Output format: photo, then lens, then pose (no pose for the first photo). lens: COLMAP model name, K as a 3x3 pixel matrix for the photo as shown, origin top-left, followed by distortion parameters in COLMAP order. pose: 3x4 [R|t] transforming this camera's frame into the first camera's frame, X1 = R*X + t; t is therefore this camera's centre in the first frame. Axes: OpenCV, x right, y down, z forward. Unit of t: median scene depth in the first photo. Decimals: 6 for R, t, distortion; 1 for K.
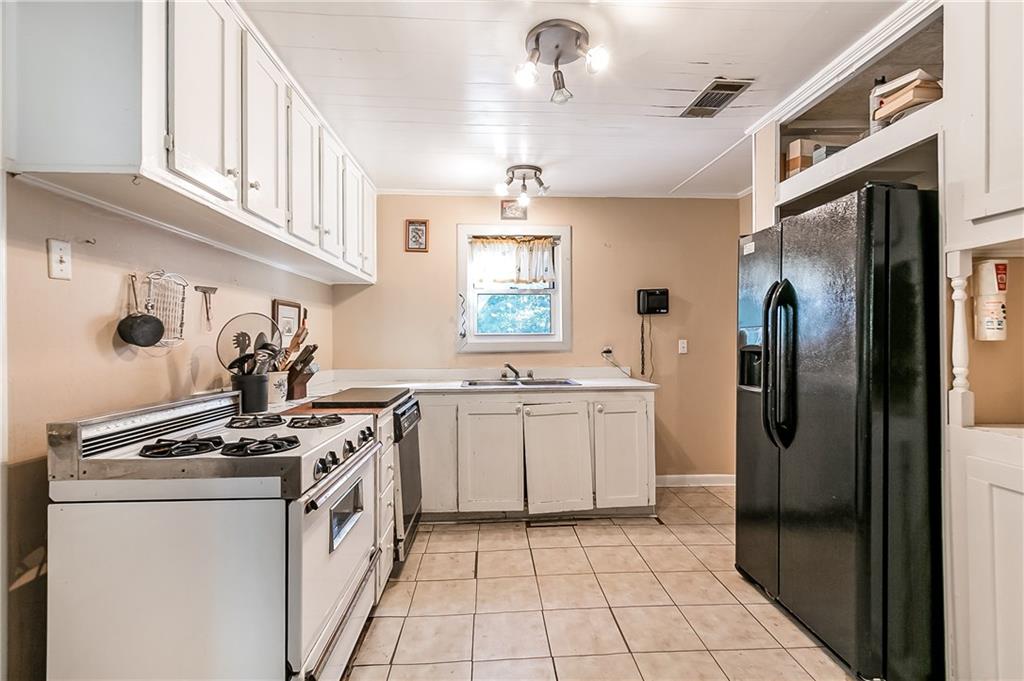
lens RADIAL K [[457.9, 0, 514.6], [0, 457.9, 338.0], [0, 0, 1]] dist [0.000592, 0.000086]
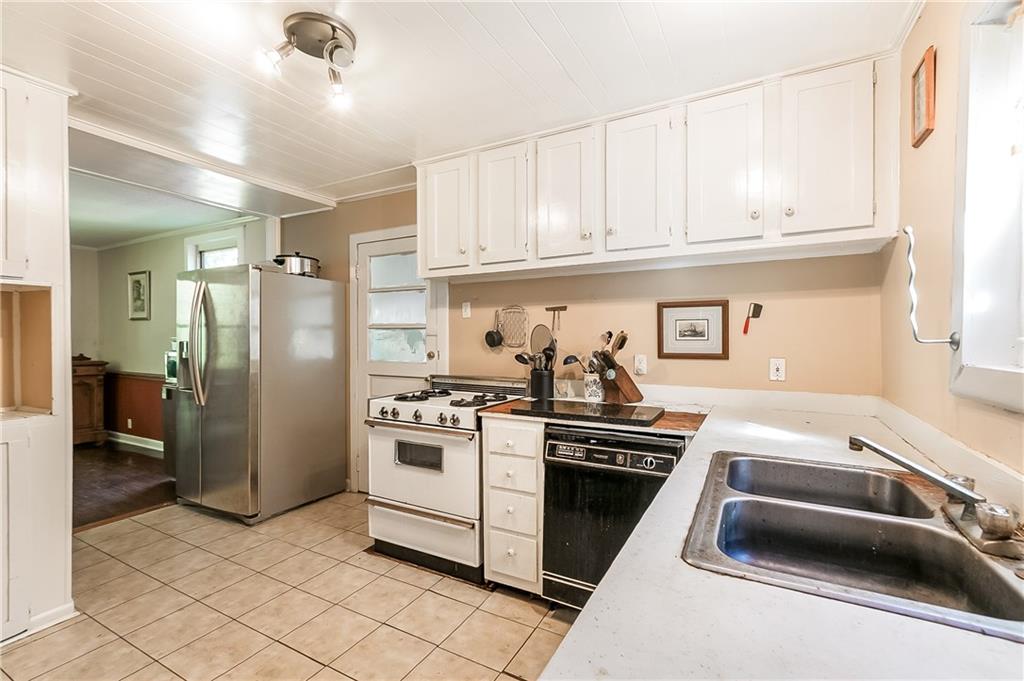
lens RADIAL K [[457.9, 0, 514.6], [0, 457.9, 338.0], [0, 0, 1]] dist [0.000592, 0.000086]
pose [[-0.527867, 0.013279, -0.849223, 0.725085], [0.008745, 0.999910, 0.010199, -0.035152], [0.849282, -0.002042, -0.527936, 1.929294]]
